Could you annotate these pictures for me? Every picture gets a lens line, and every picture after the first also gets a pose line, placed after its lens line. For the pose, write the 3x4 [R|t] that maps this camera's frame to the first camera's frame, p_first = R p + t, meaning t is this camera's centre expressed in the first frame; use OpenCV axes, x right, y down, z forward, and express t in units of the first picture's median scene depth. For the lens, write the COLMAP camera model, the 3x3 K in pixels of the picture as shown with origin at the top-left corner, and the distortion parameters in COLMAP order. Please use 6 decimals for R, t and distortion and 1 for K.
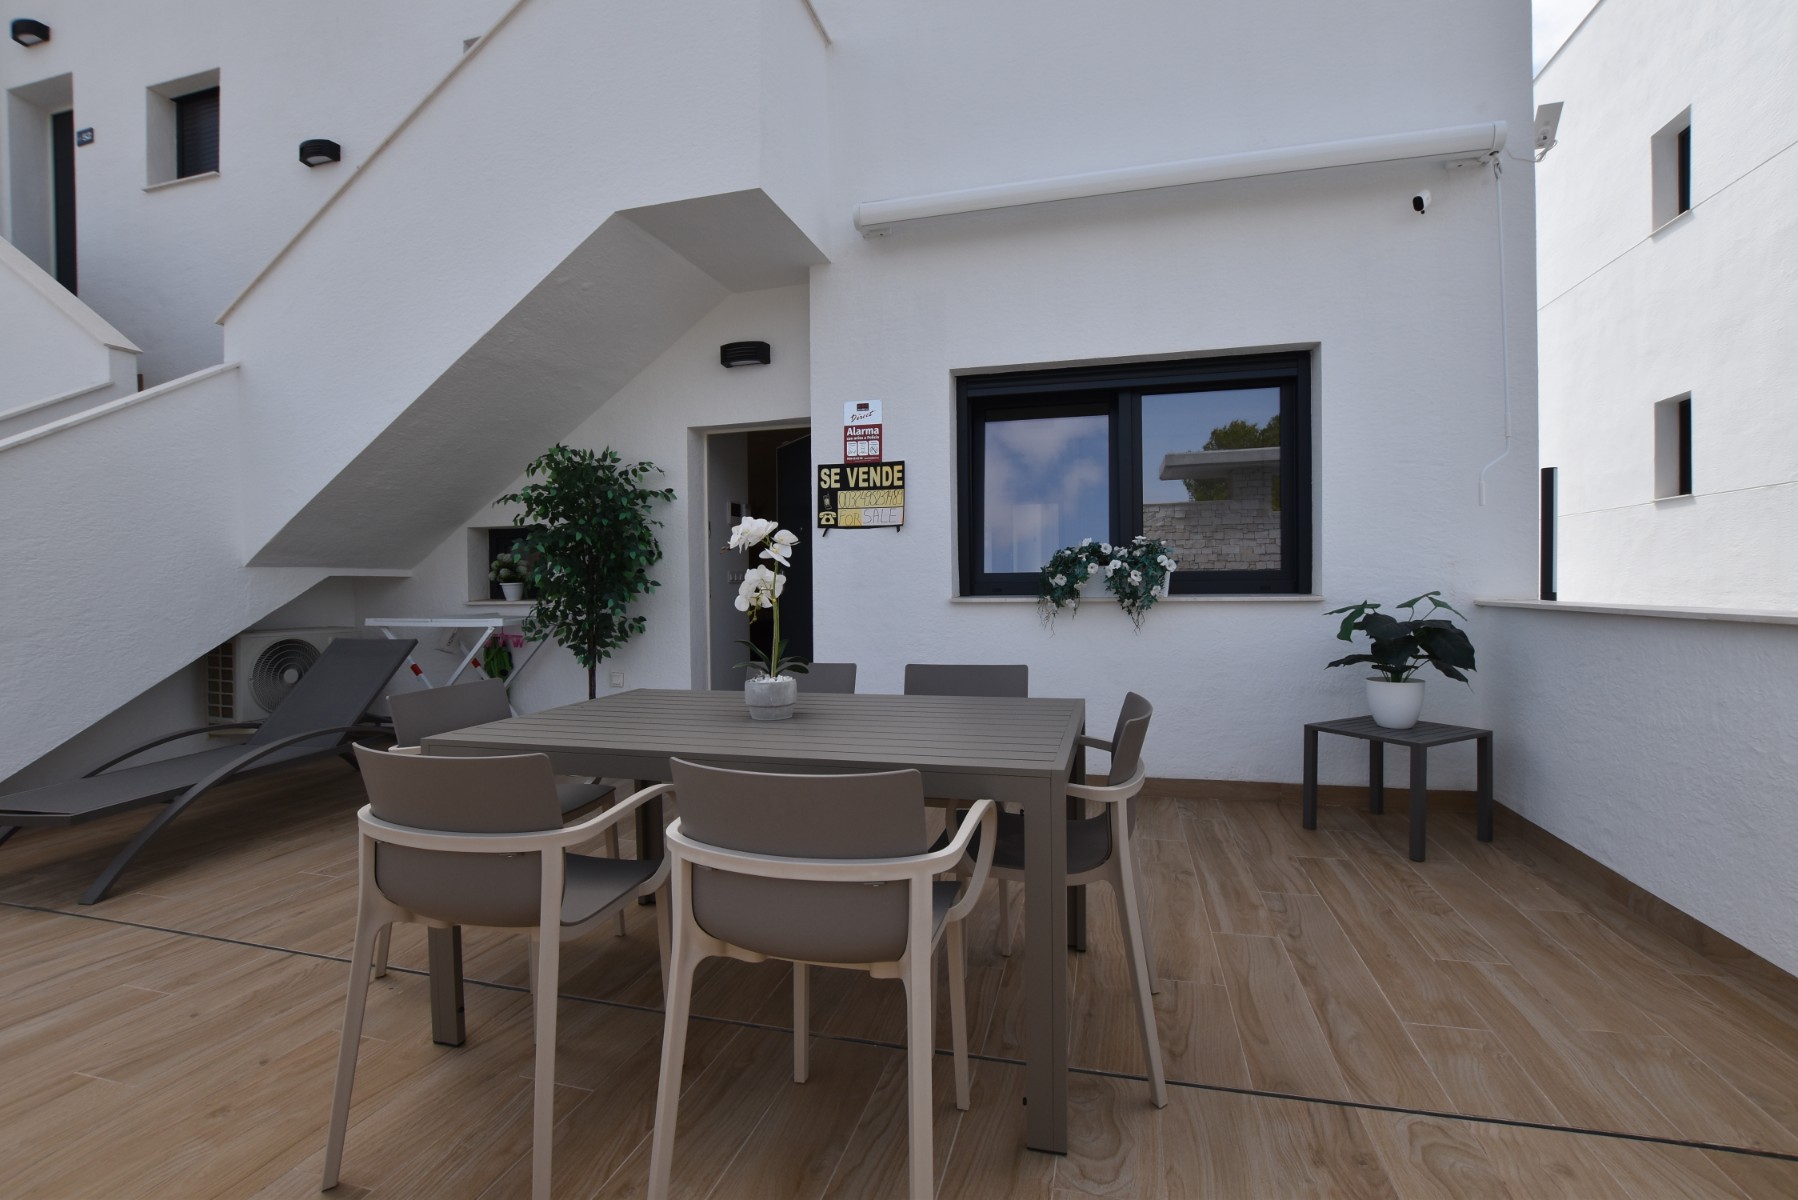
lens RADIAL K [[793.4, 0, 903.9], [0, 793.4, 596.2], [0, 0, 1]] dist [-0.033504, 0.006031]
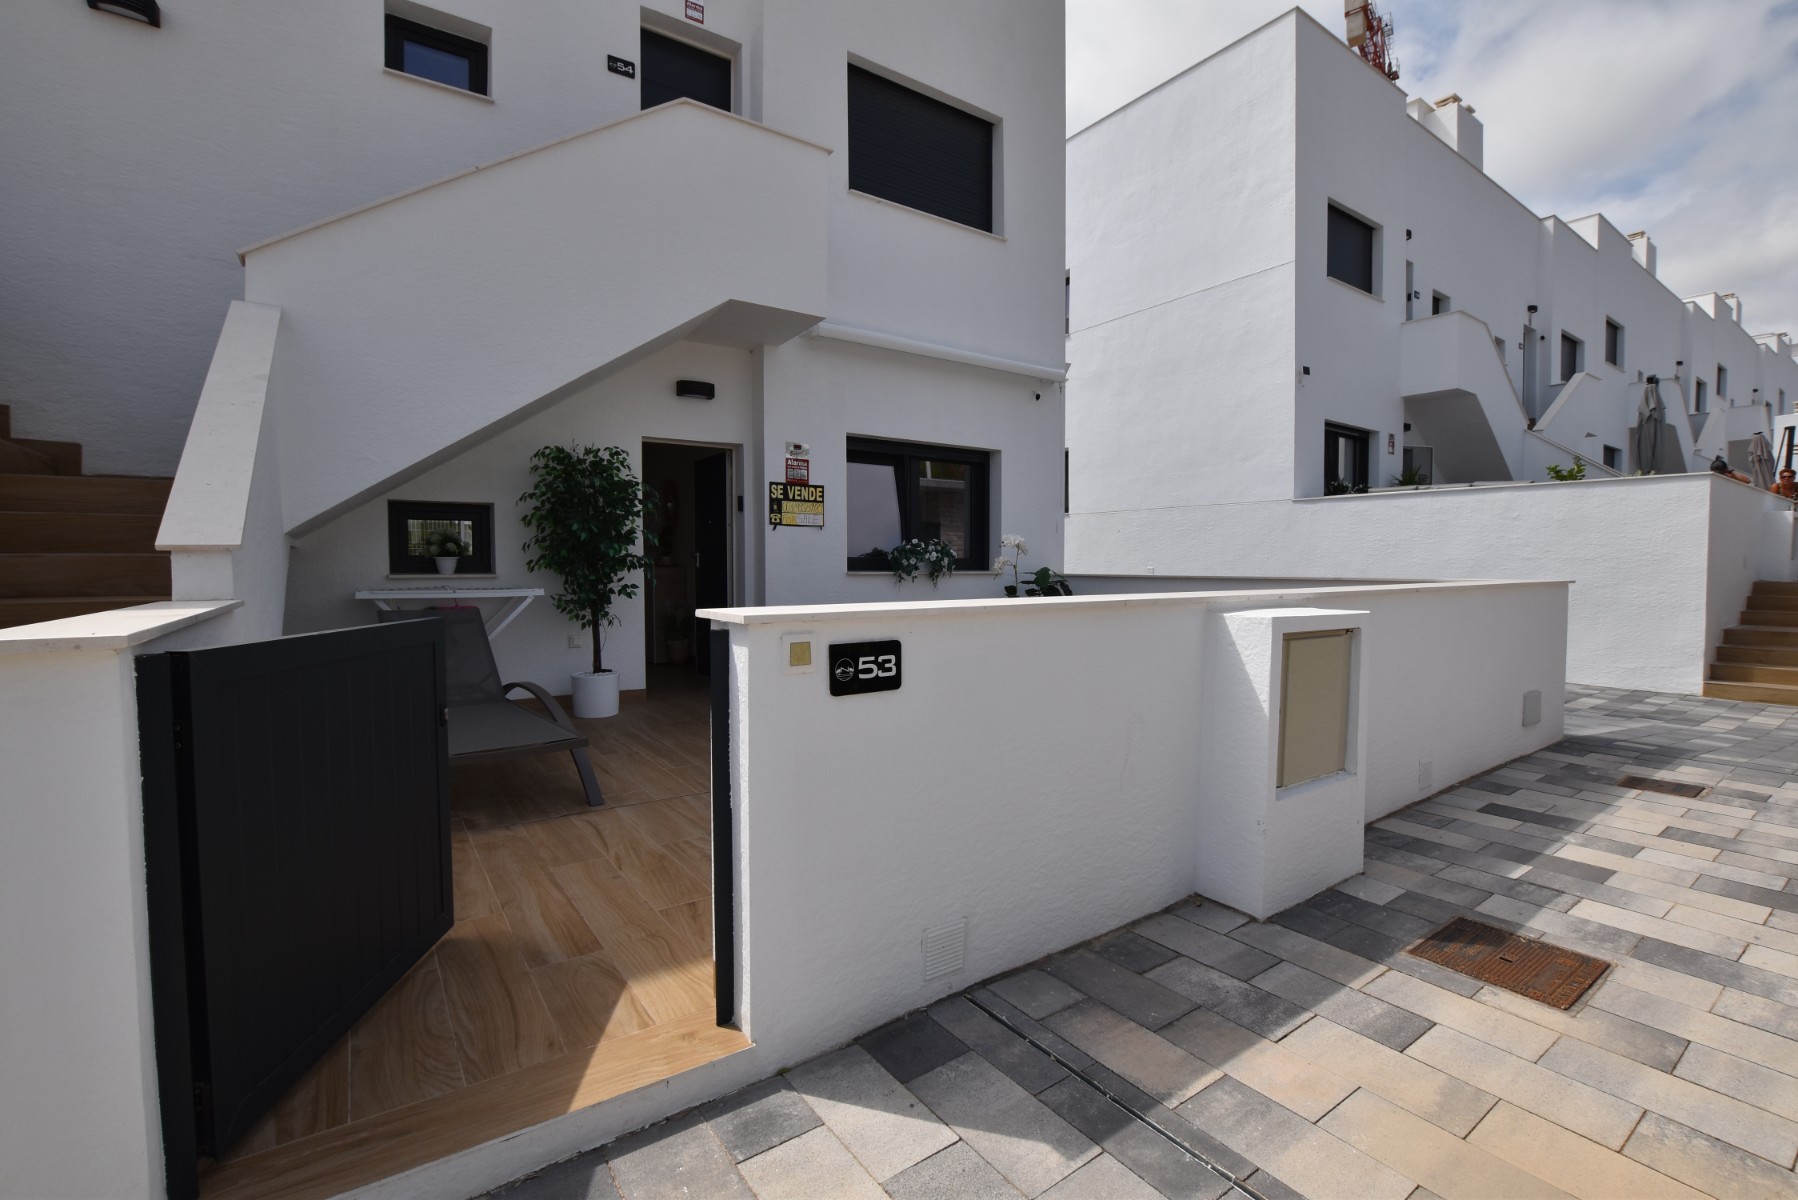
lens RADIAL K [[793.4, 0, 906.2], [0, 793.4, 599.1], [0, 0, 1]] dist [-0.033504, 0.006031]
pose [[0.640448, -0.021592, 0.767698, -1.087936], [0.004298, 0.999690, 0.024531, 0.018216], [-0.767990, -0.012411, 0.640342, -0.144263]]
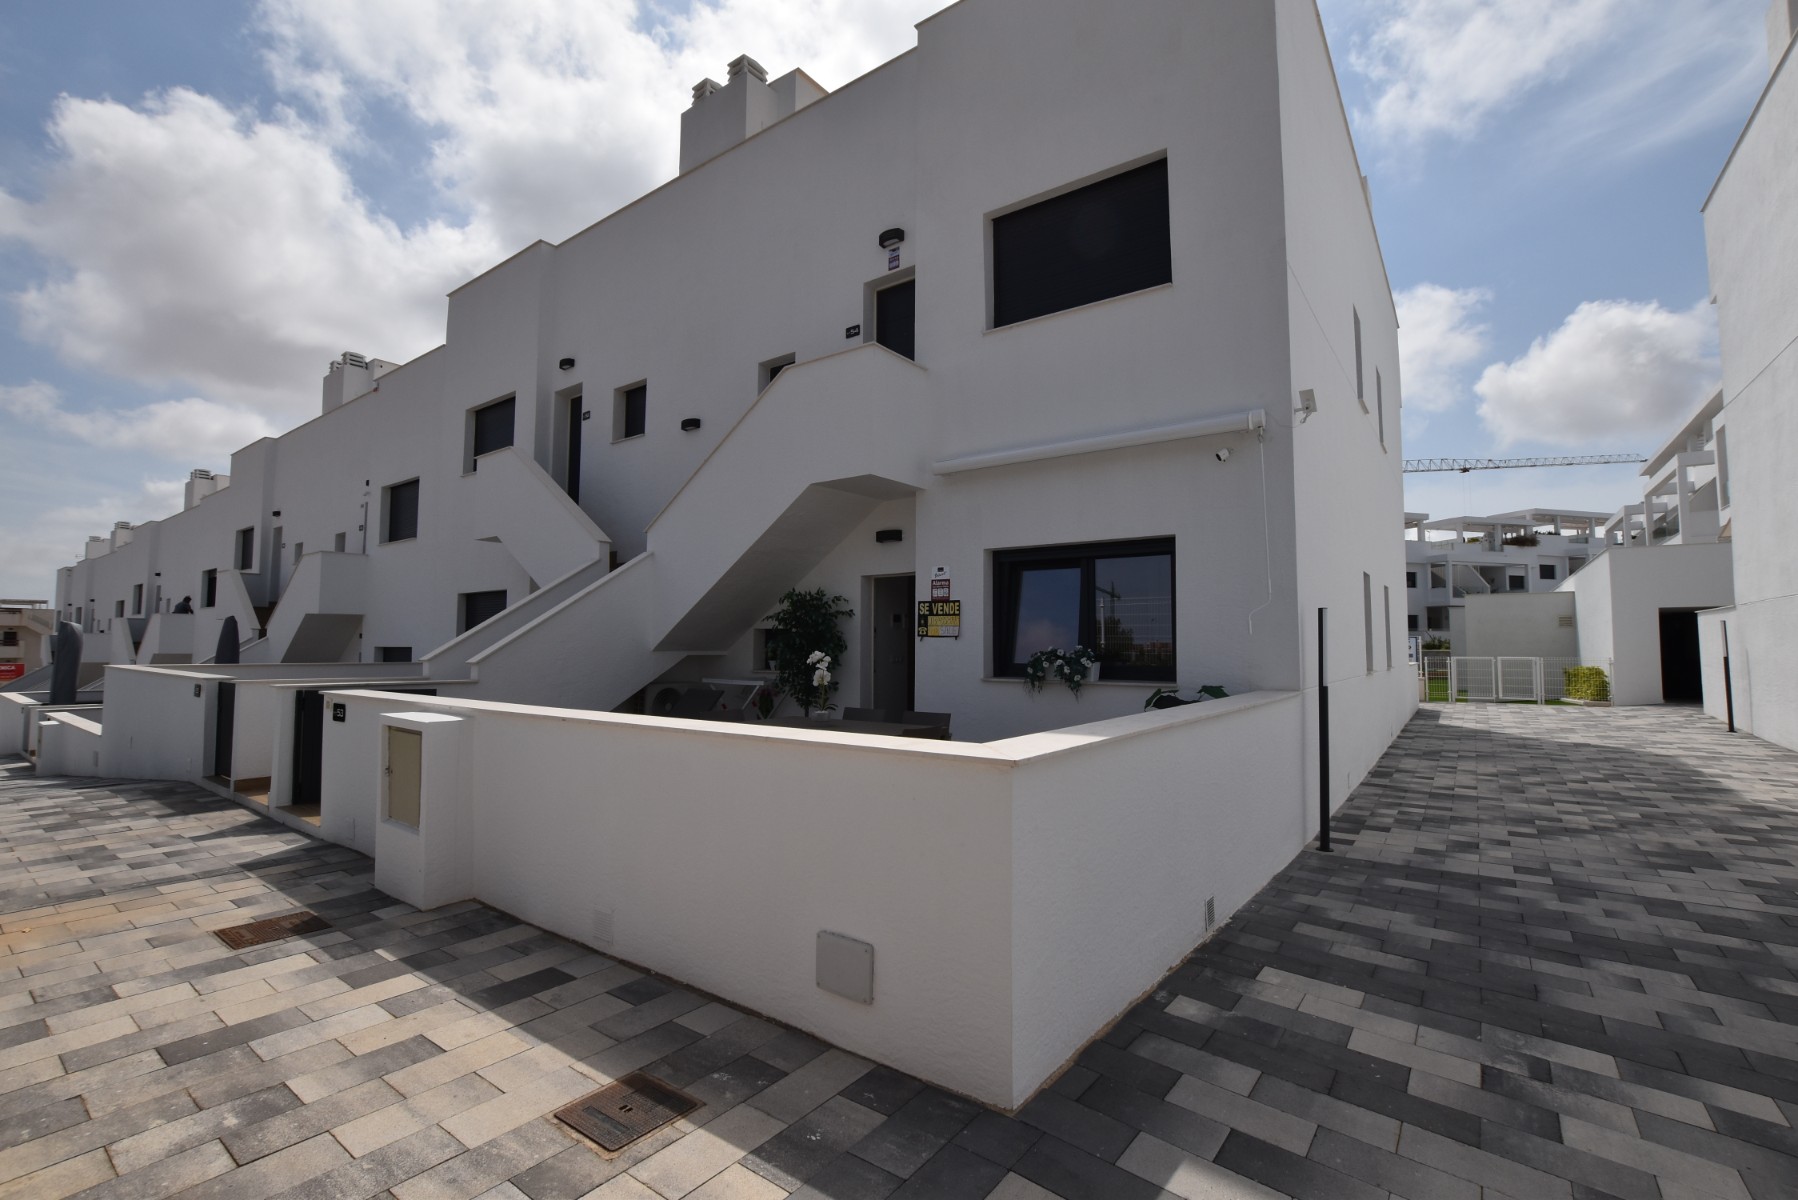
lens RADIAL K [[793.4, 0, 905.2], [0, 793.4, 599.8], [0, 0, 1]] dist [-0.033504, 0.006031]
pose [[0.930531, -0.004810, -0.366182, 0.527072], [-0.020299, 0.997699, -0.064688, -0.051654], [0.365650, 0.067628, 0.928292, -0.689746]]
